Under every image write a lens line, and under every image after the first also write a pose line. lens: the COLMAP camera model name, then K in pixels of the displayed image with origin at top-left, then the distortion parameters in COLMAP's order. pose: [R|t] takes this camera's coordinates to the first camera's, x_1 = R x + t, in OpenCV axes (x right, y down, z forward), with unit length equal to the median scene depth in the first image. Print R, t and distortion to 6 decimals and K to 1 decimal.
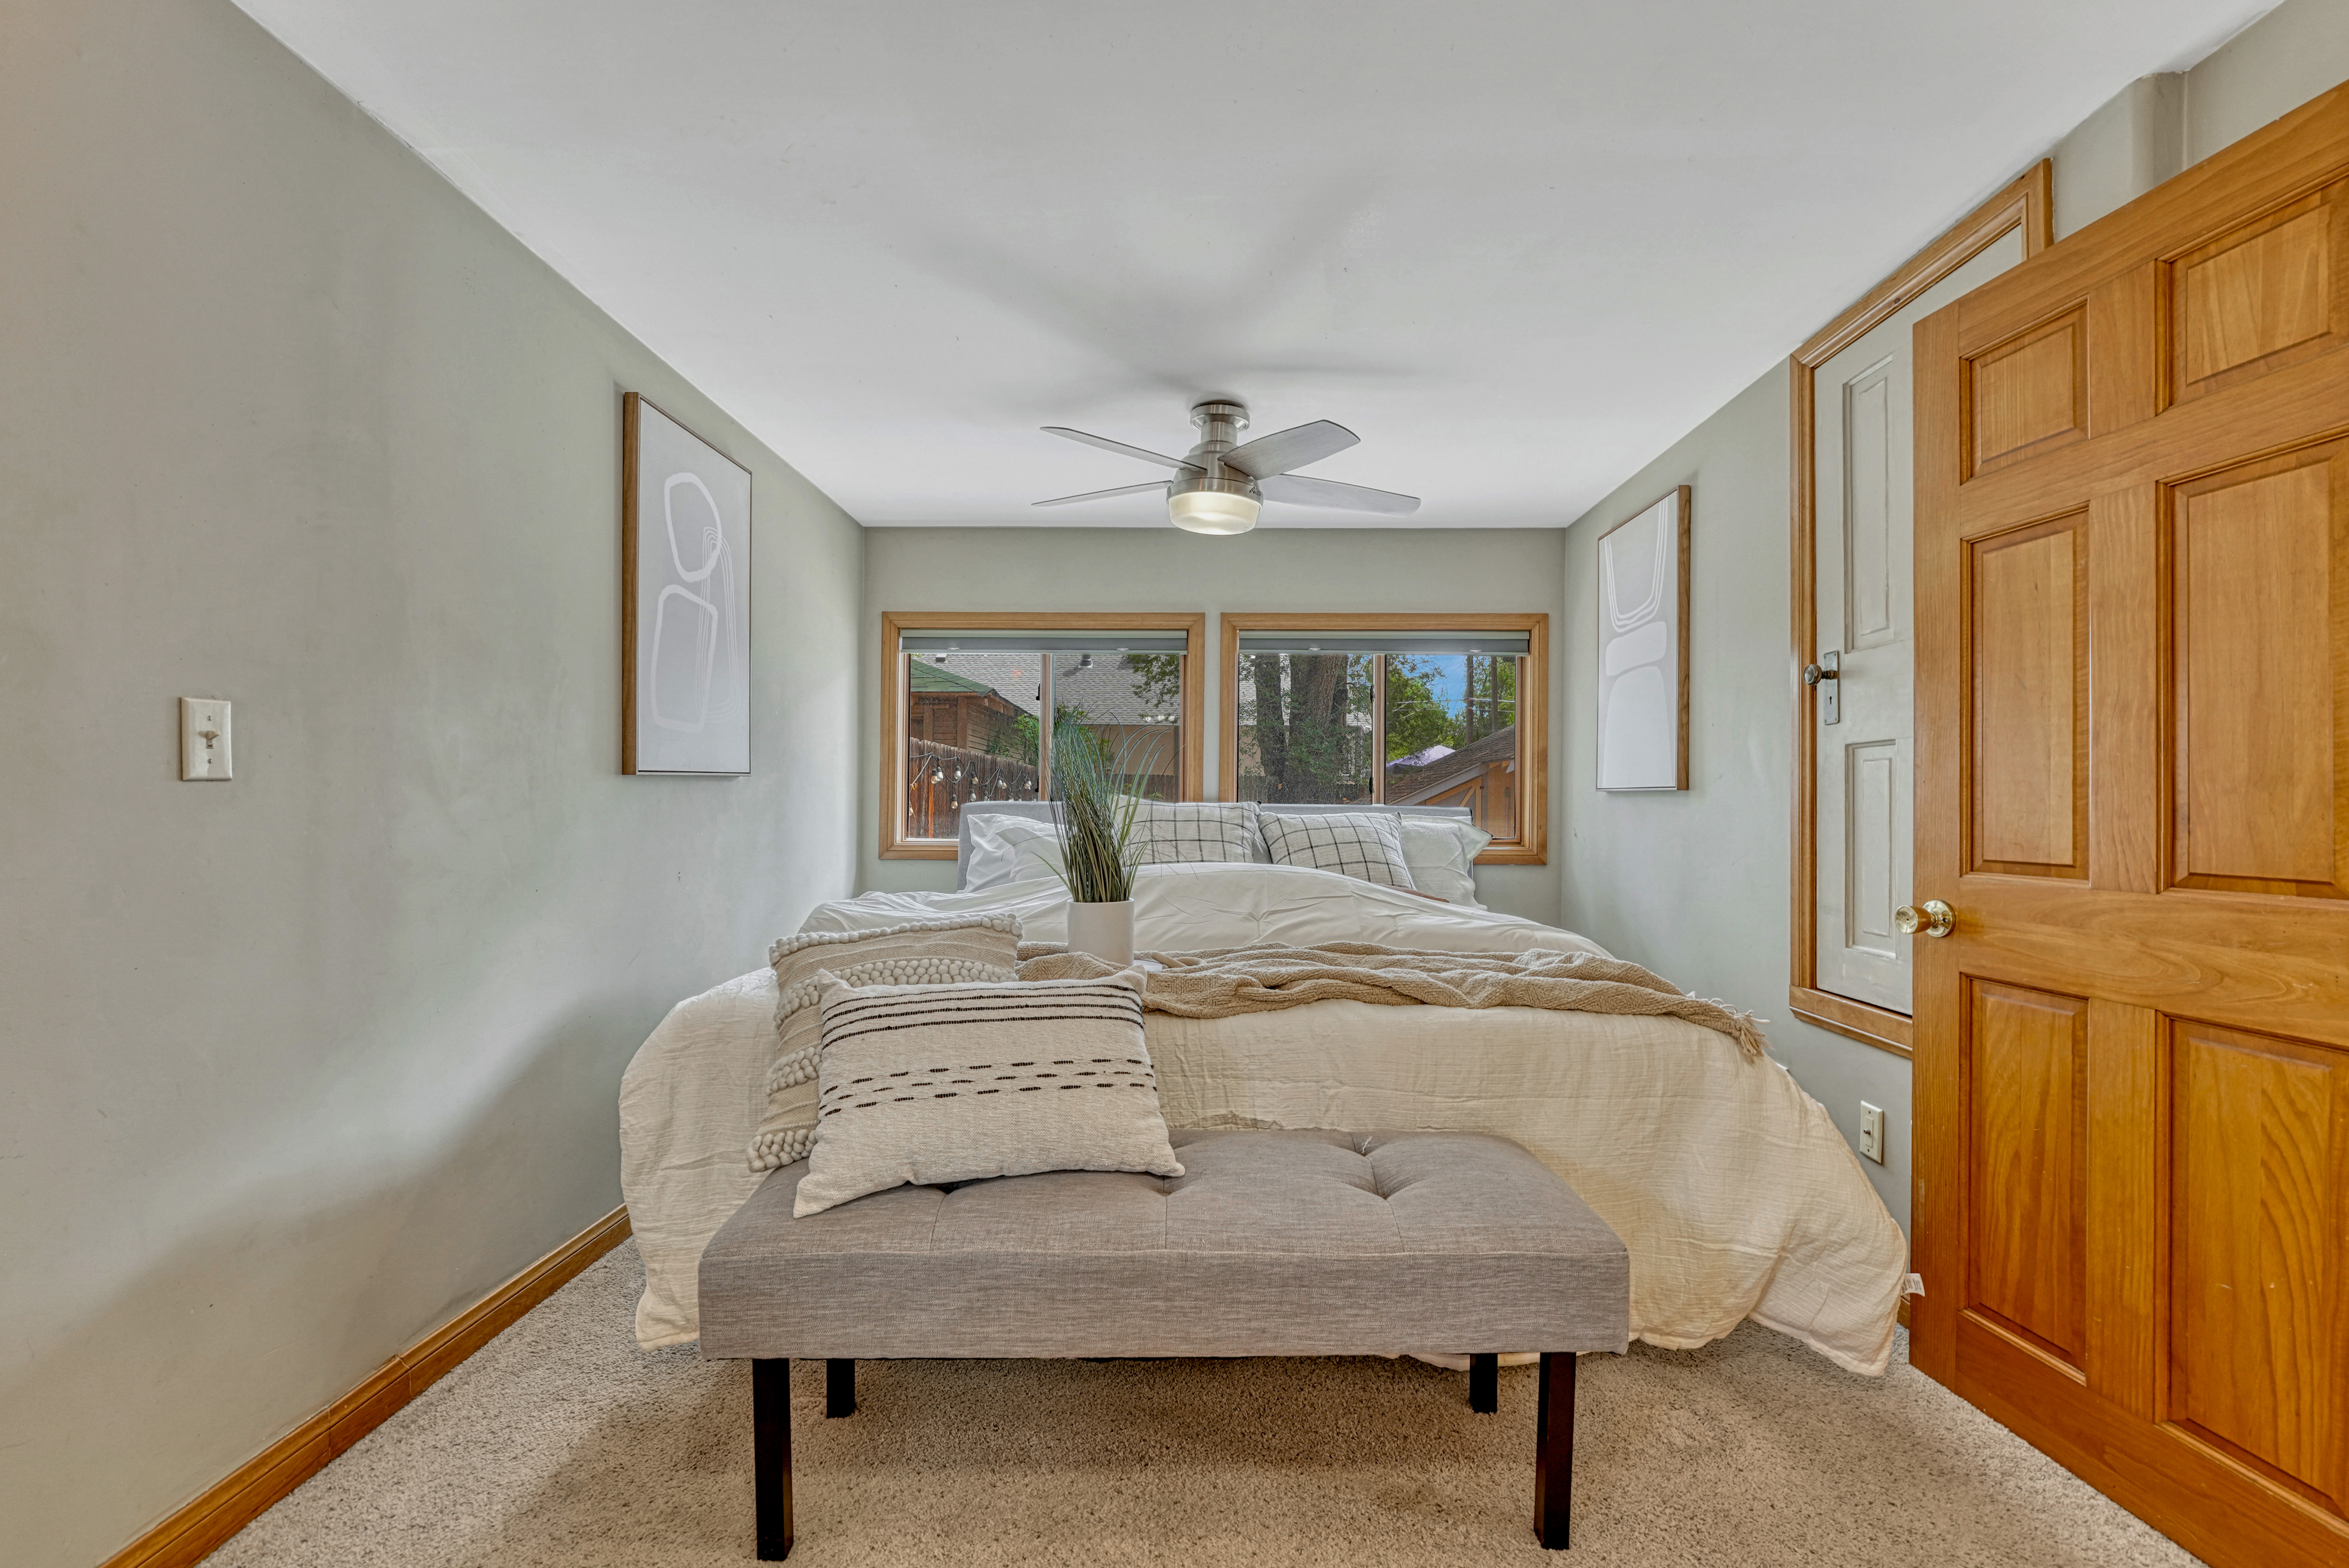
lens RADIAL K [[1001.6, 0, 1176.2], [0, 1001.6, 796.6], [0, 0, 1]] dist [-0.010953, 0.000478]
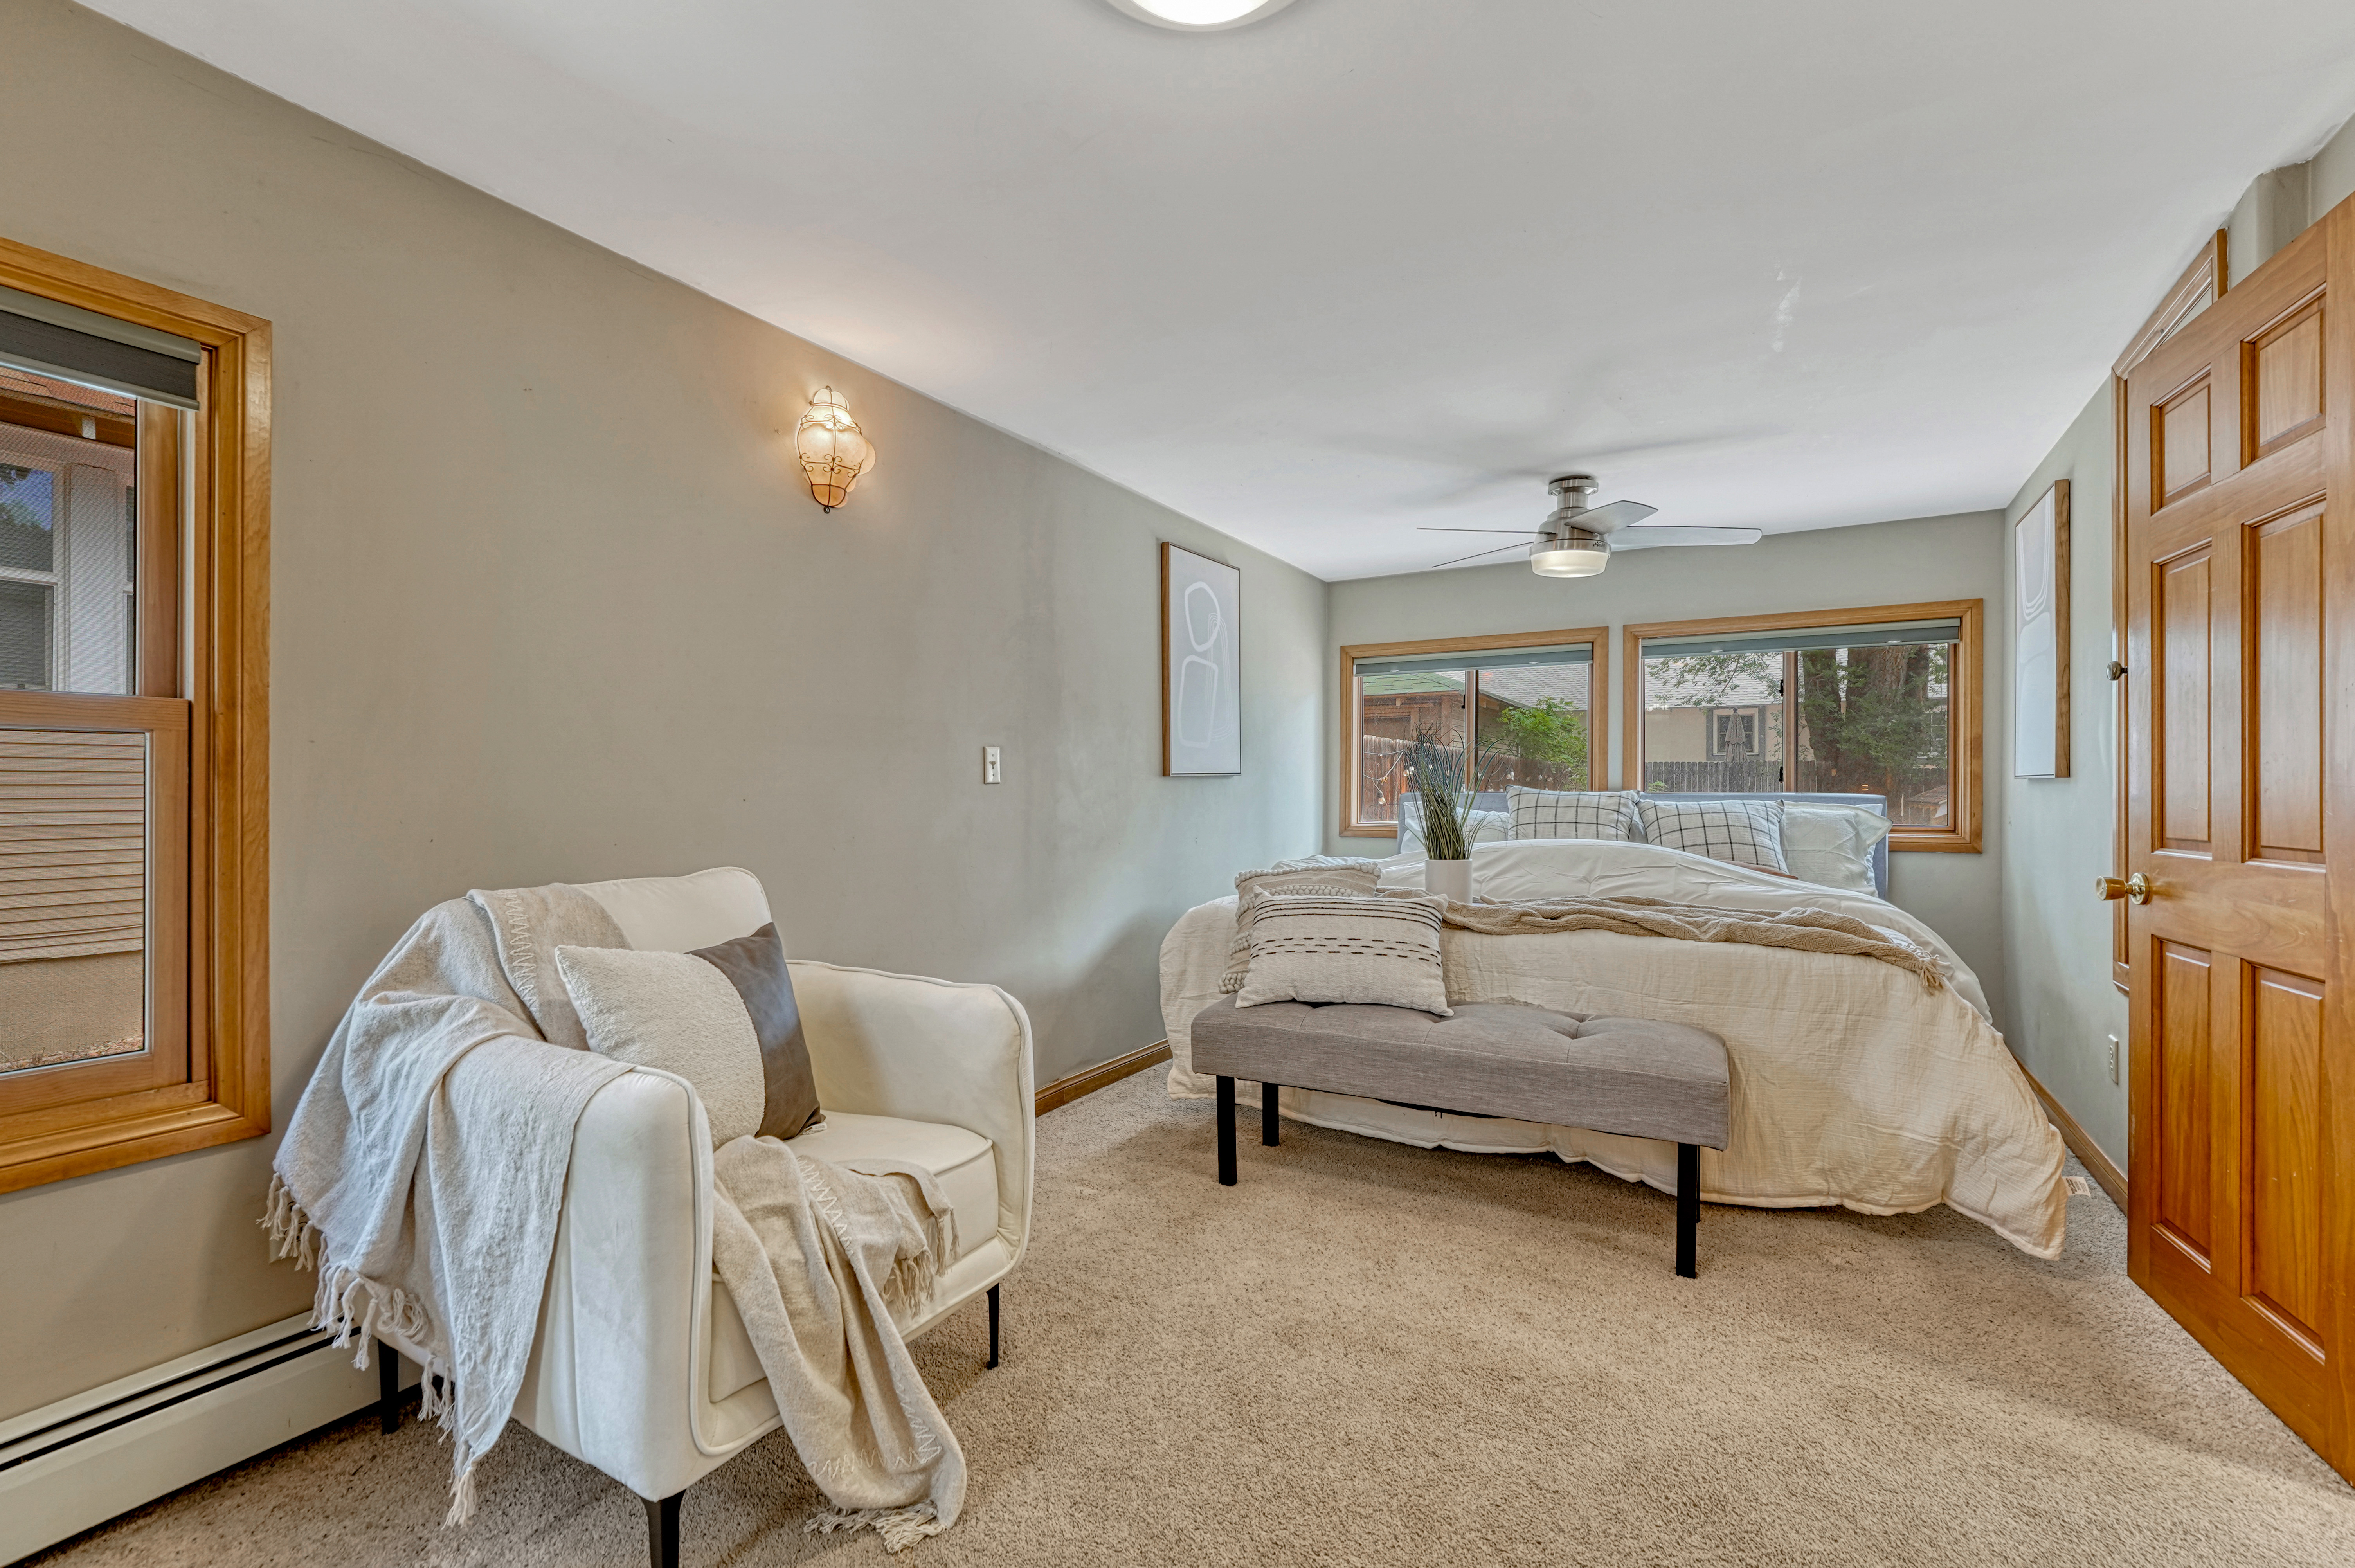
lens RADIAL K [[1020.8, 0, 1171.1], [0, 1020.8, 776.6], [0, 0, 1]] dist [-0.003217, 0.000005]
pose [[0.871590, -0.011394, -0.490103, 0.364880], [0.006582, 0.999912, -0.011541, -0.002267], [0.490191, 0.006833, 0.871588, -0.595573]]
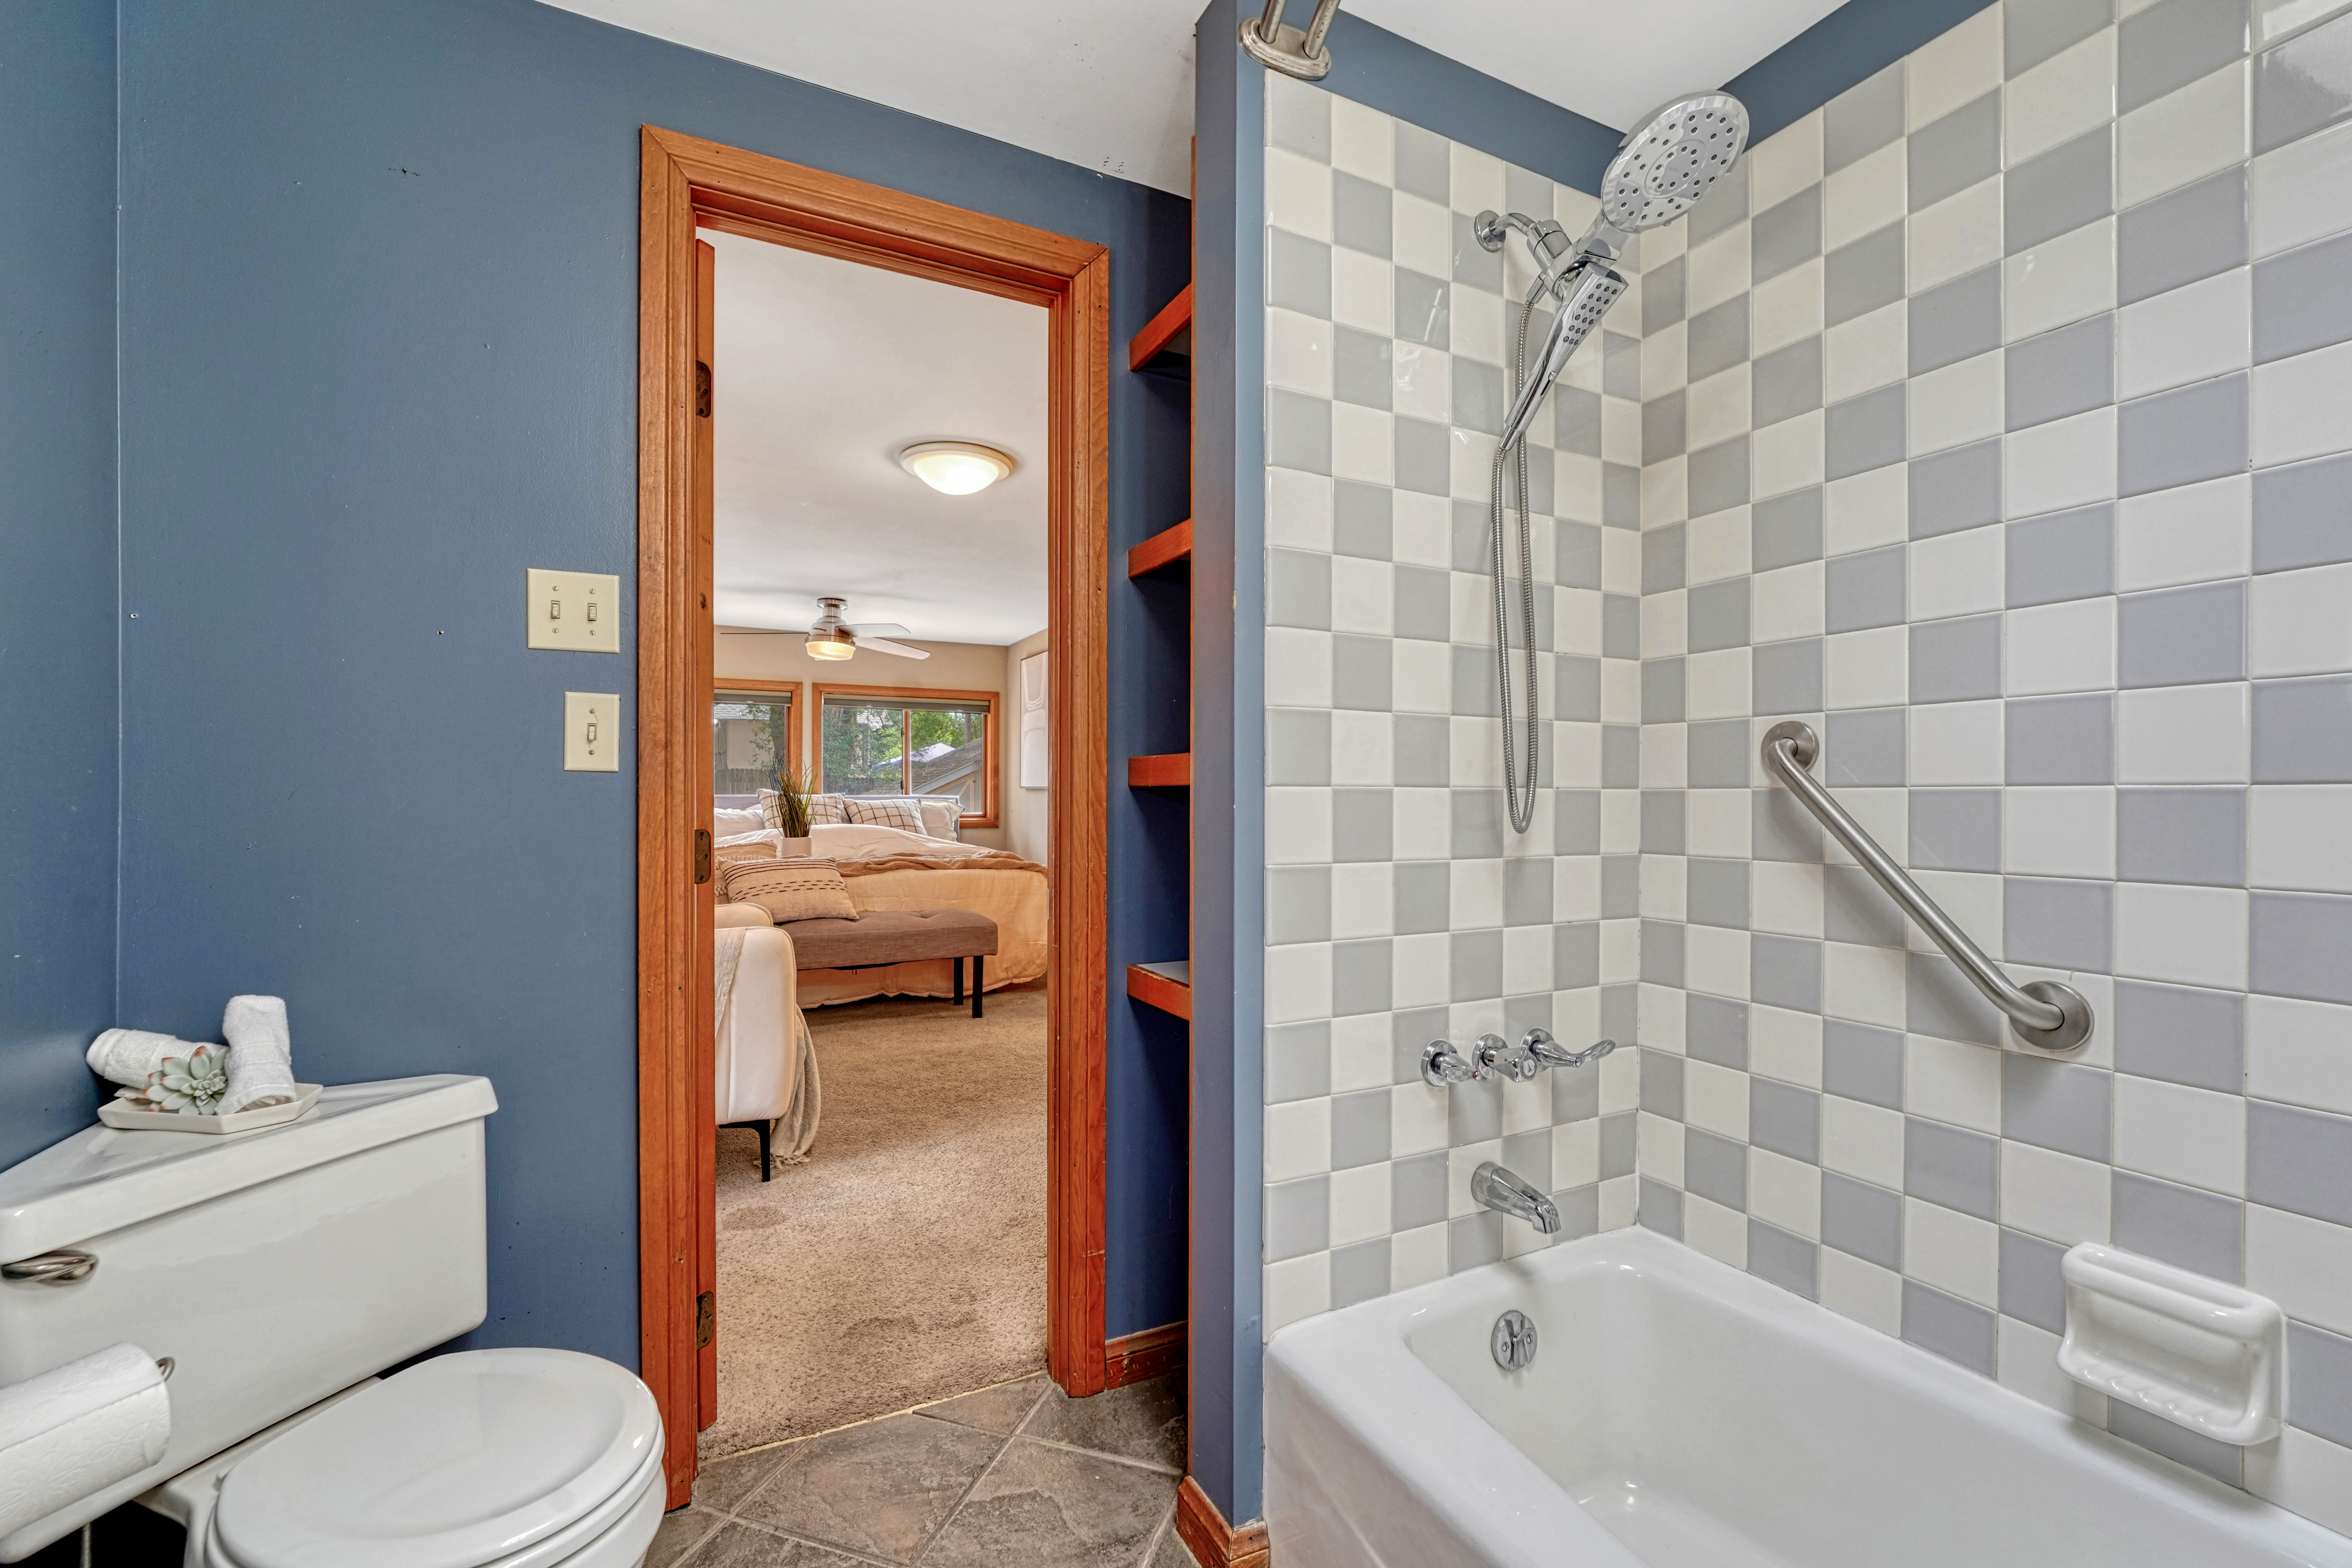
lens RADIAL K [[1002.9, 0, 1177.7], [0, 1002.9, 796.7], [0, 0, 1]] dist [-0.010953, 0.000478]
pose [[0.882625, -0.005614, 0.470045, -0.468085], [0.001046, 0.999950, 0.009980, -0.015622], [-0.470077, -0.008317, 0.882586, -1.775209]]
